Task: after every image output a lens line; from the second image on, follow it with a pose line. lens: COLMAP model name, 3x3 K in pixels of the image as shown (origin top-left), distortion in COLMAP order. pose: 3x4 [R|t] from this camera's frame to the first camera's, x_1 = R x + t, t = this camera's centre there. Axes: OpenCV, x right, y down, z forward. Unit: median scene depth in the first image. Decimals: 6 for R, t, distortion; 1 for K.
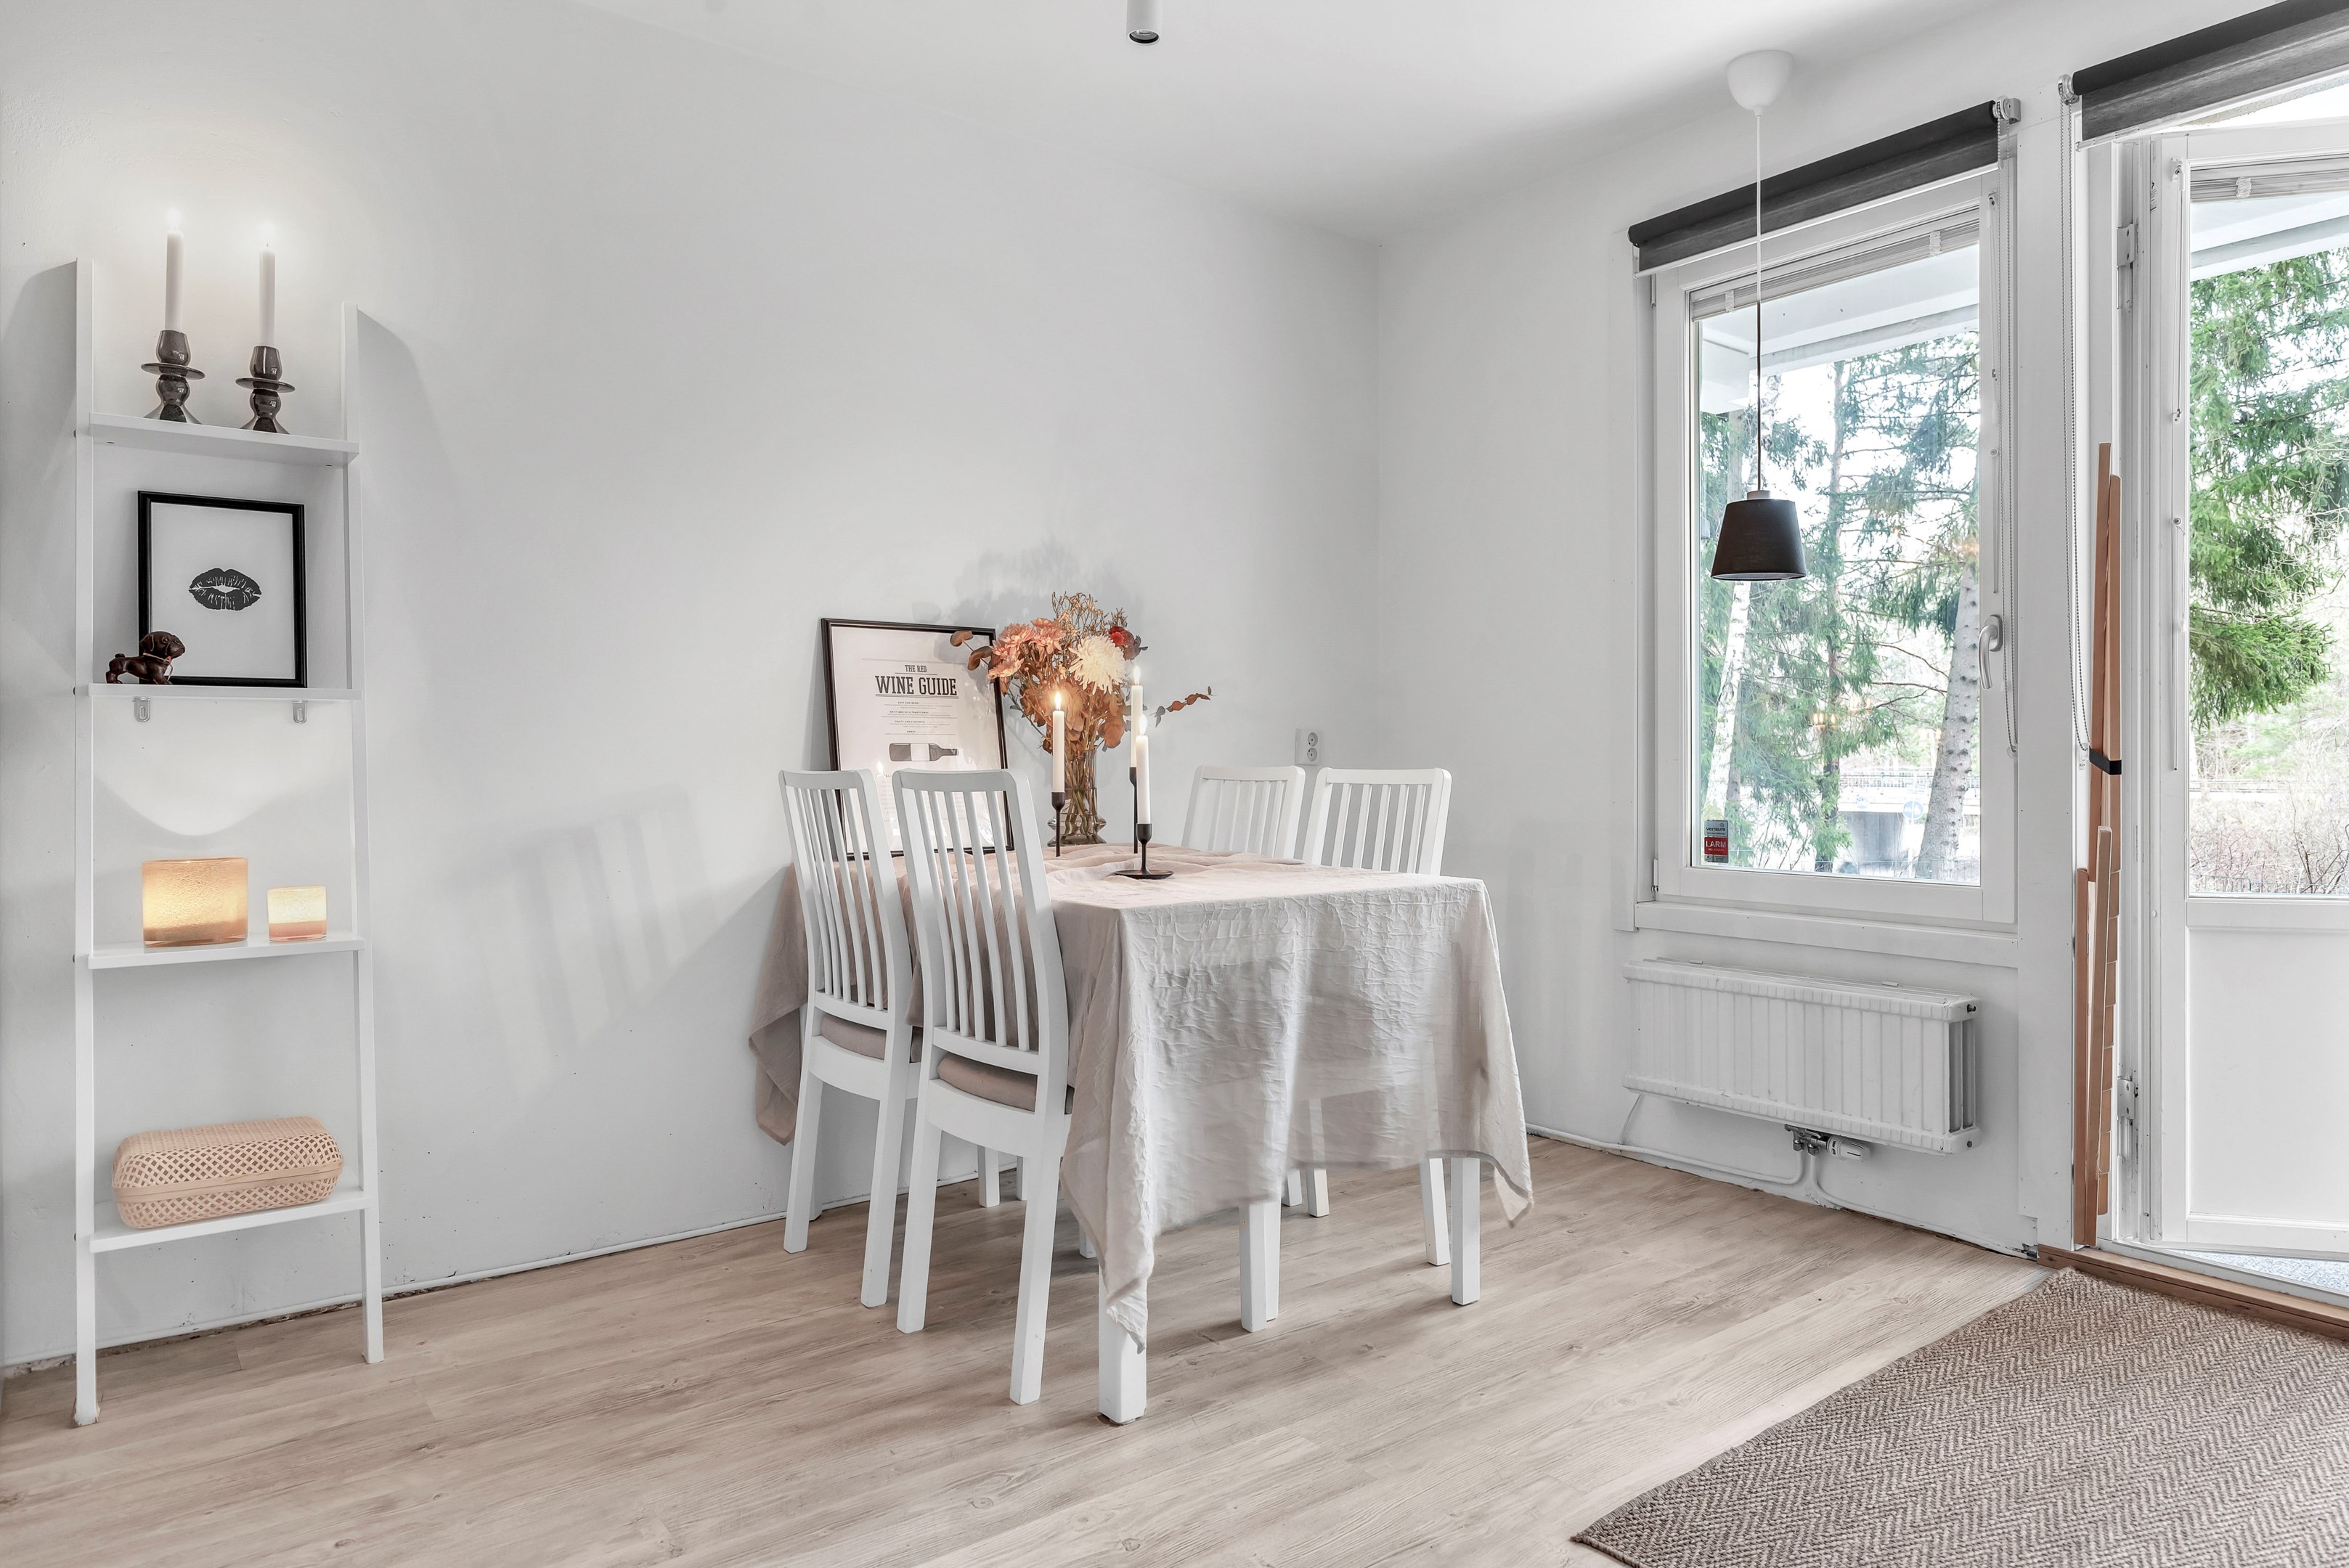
lens RADIAL K [[1422.2, 0, 1175.2], [0, 1422.2, 763.2], [0, 0, 1]] dist [-0.006154, -0.000337]
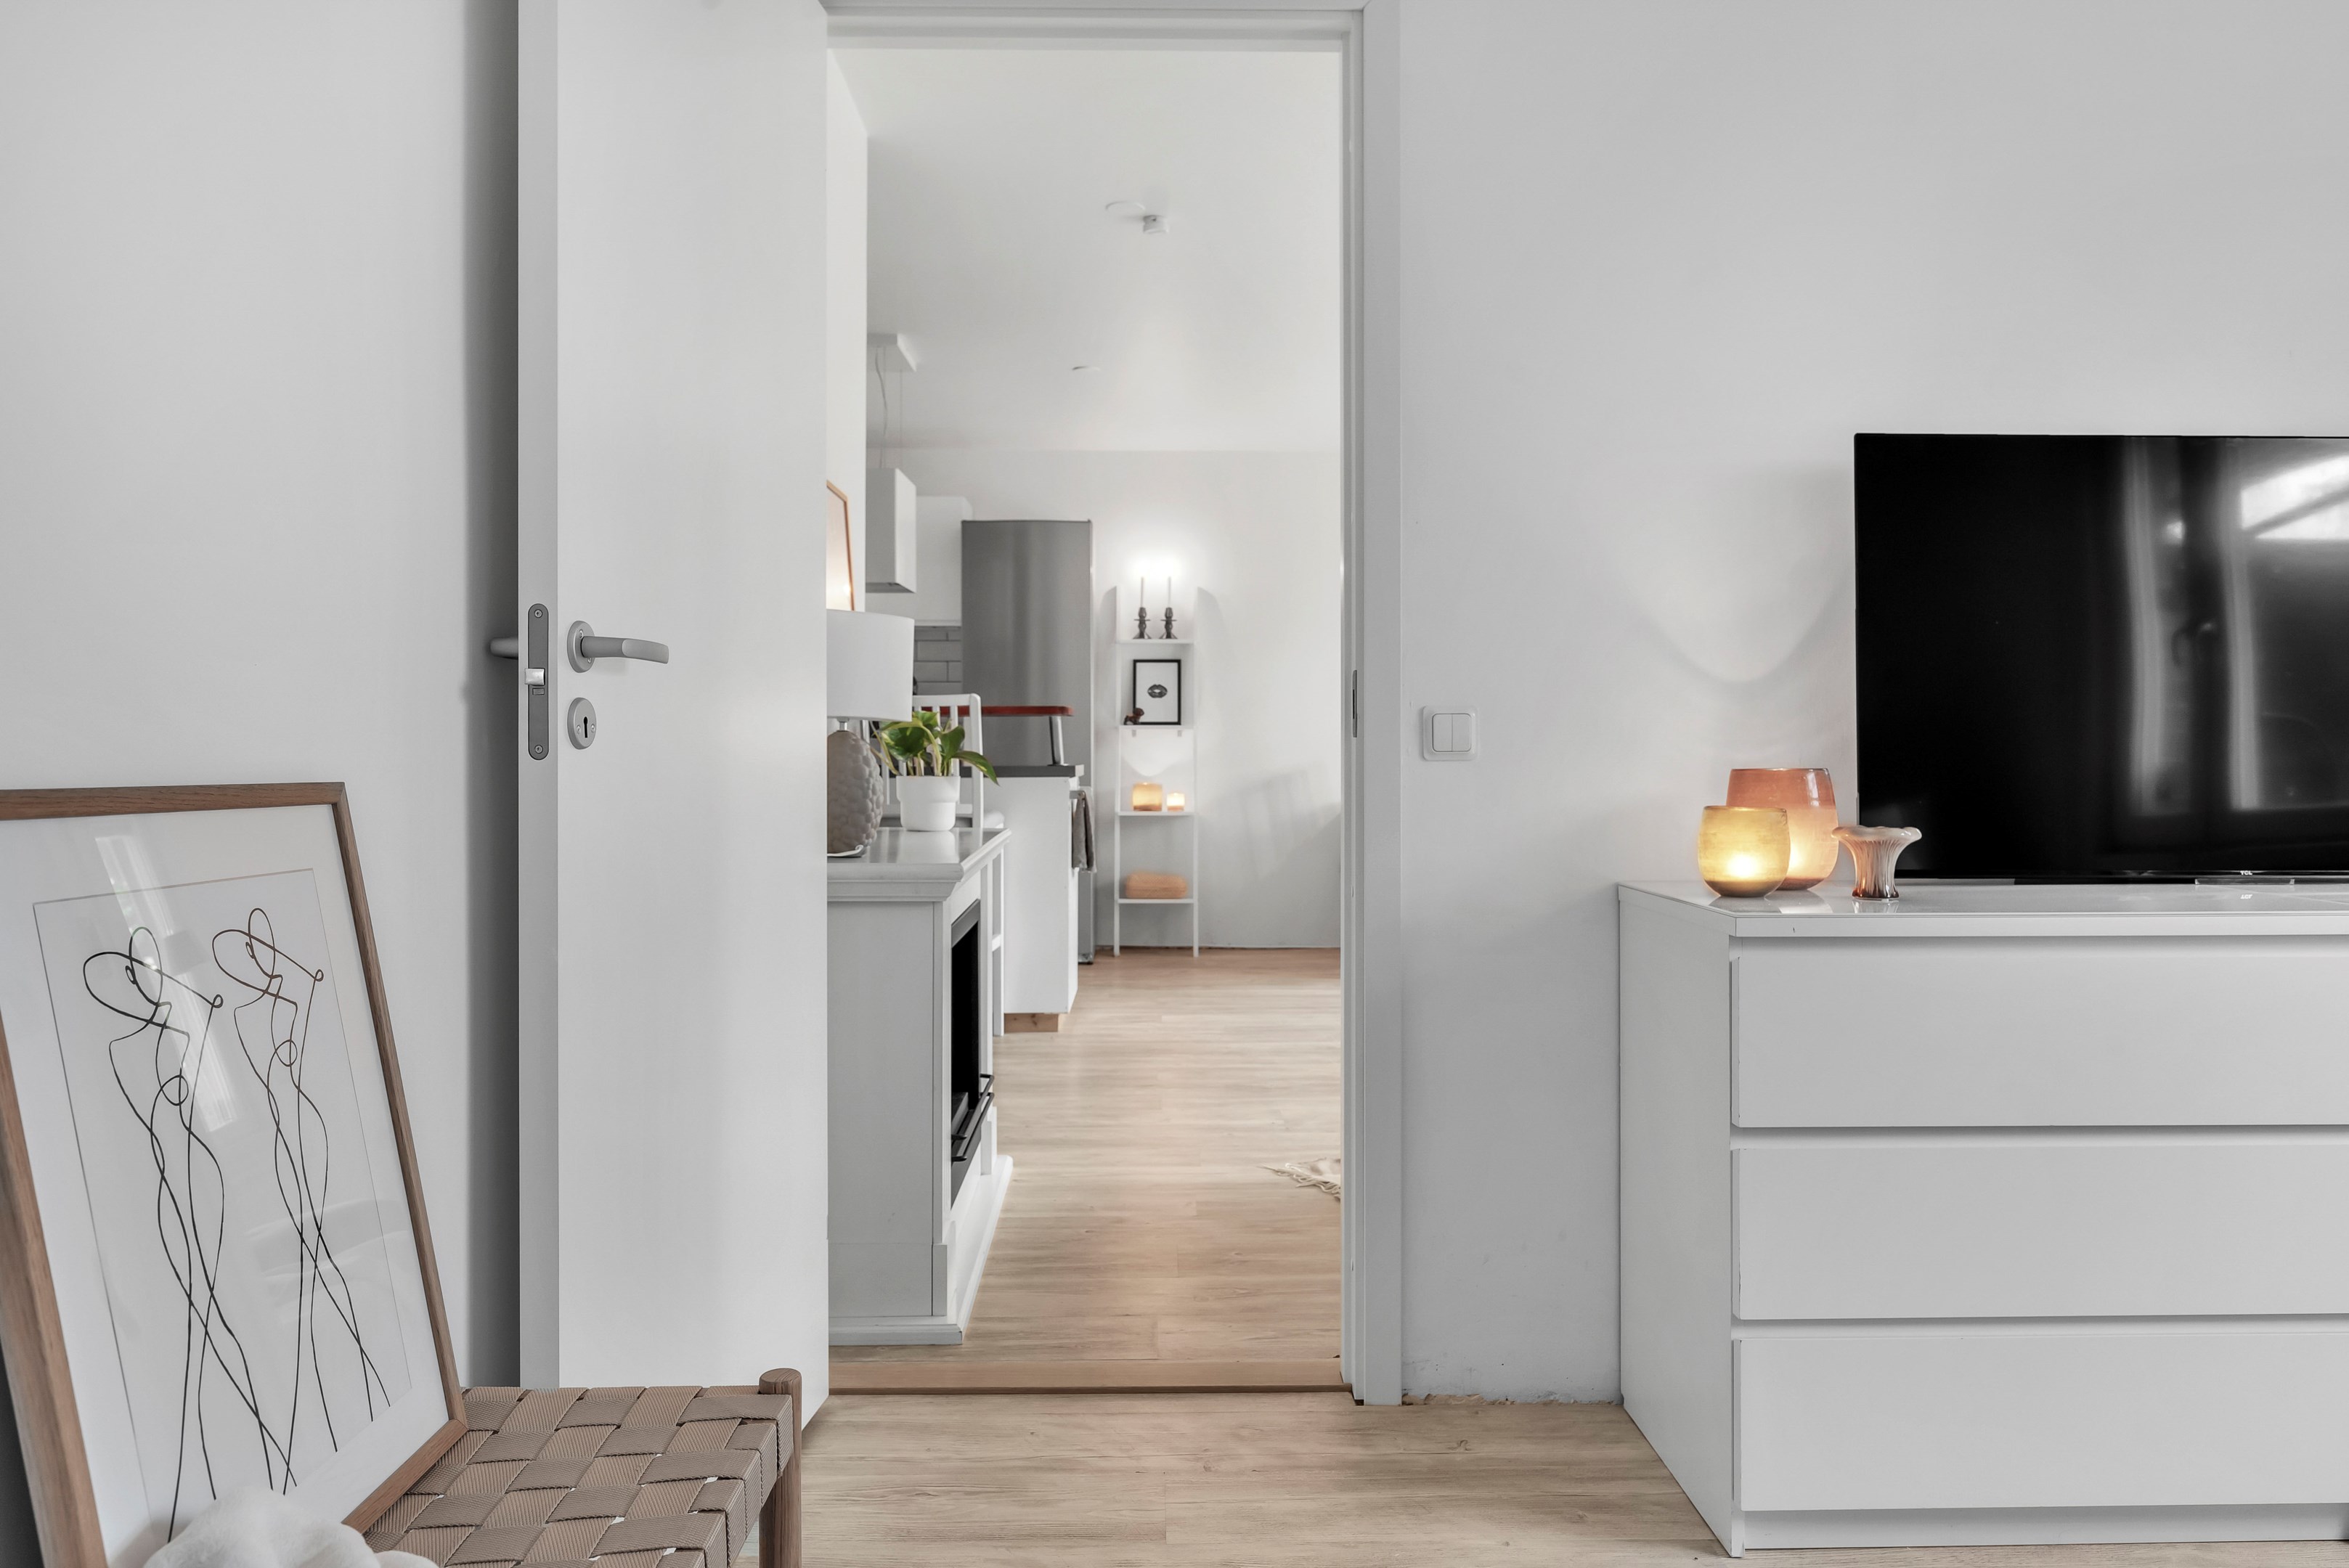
lens RADIAL K [[1422.2, 0, 1175.2], [0, 1422.2, 763.2], [0, 0, 1]] dist [-0.006154, -0.000337]
pose [[0.811564, 0.009690, -0.584183, 0.862909], [-0.006892, 0.999952, 0.007012, 0.003187], [0.584223, -0.001665, 0.811591, -1.089860]]
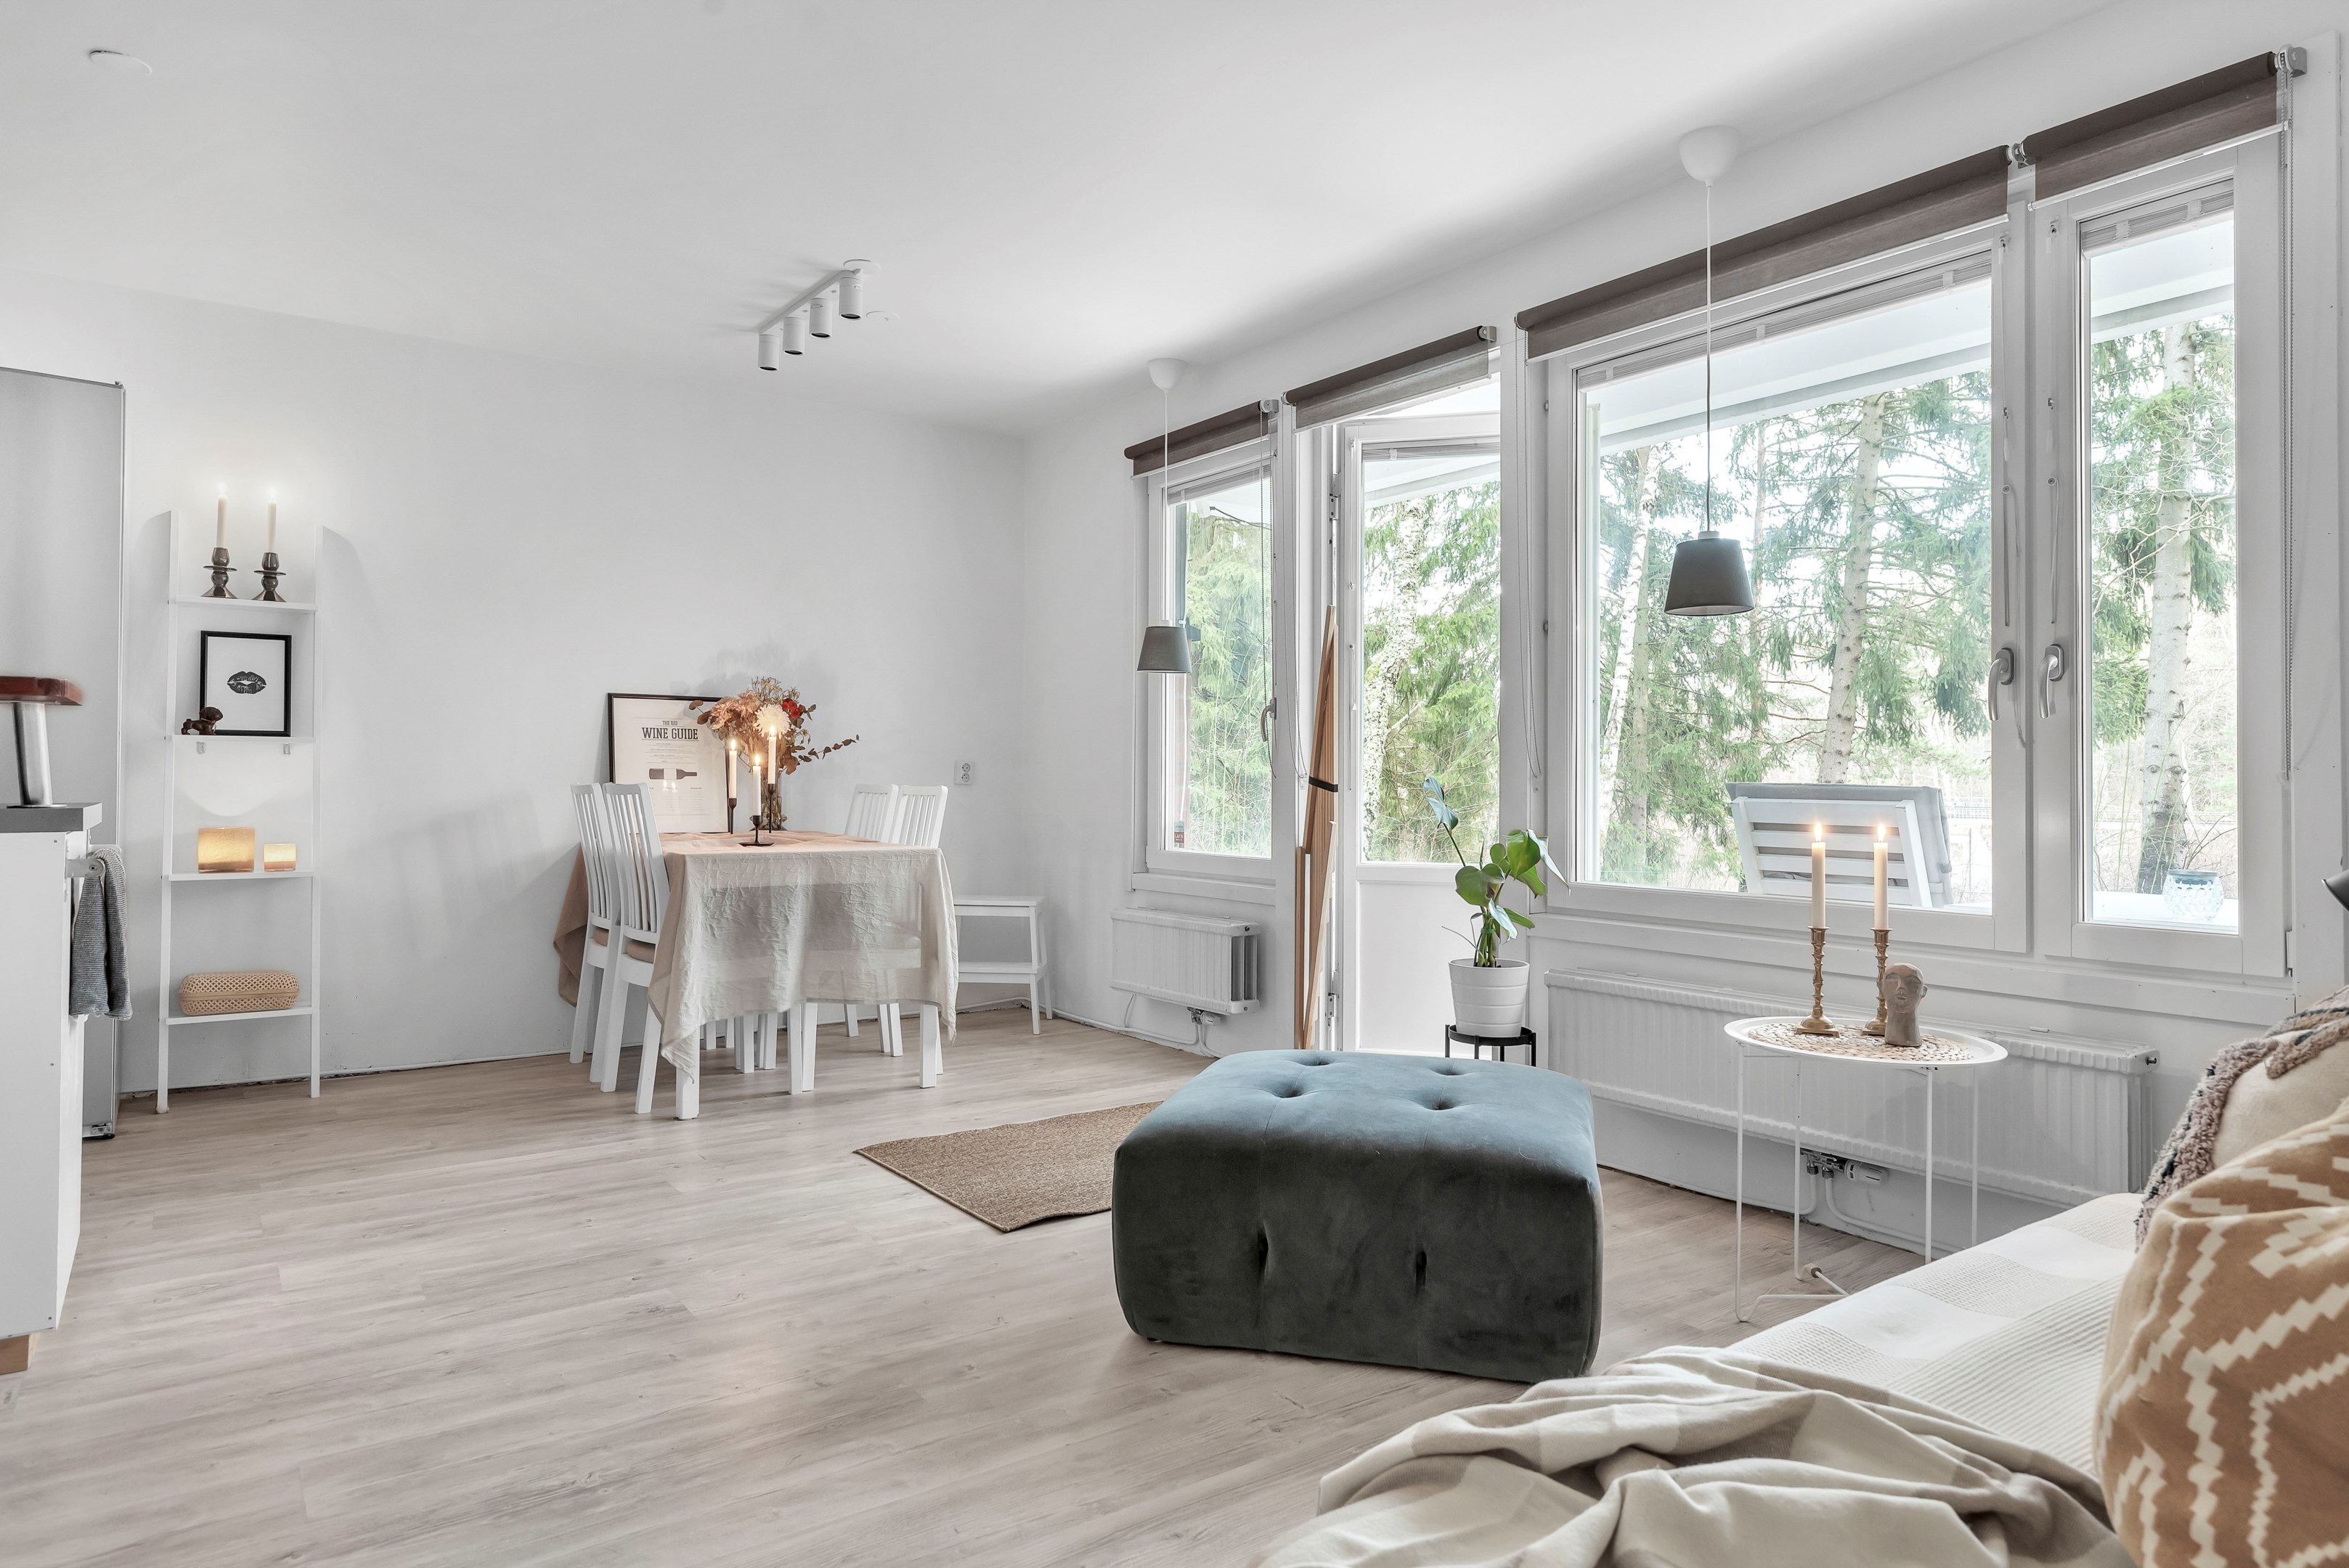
lens RADIAL K [[1385.3, 0, 1166.8], [0, 1385.3, 759.3], [0, 0, 1]] dist [-0.002376, 0.000598]
pose [[0.999548, 0.007278, -0.029171, 0.471109], [-0.007862, 0.999770, -0.019967, 0.002788], [0.029019, 0.020187, 0.999375, -0.619692]]
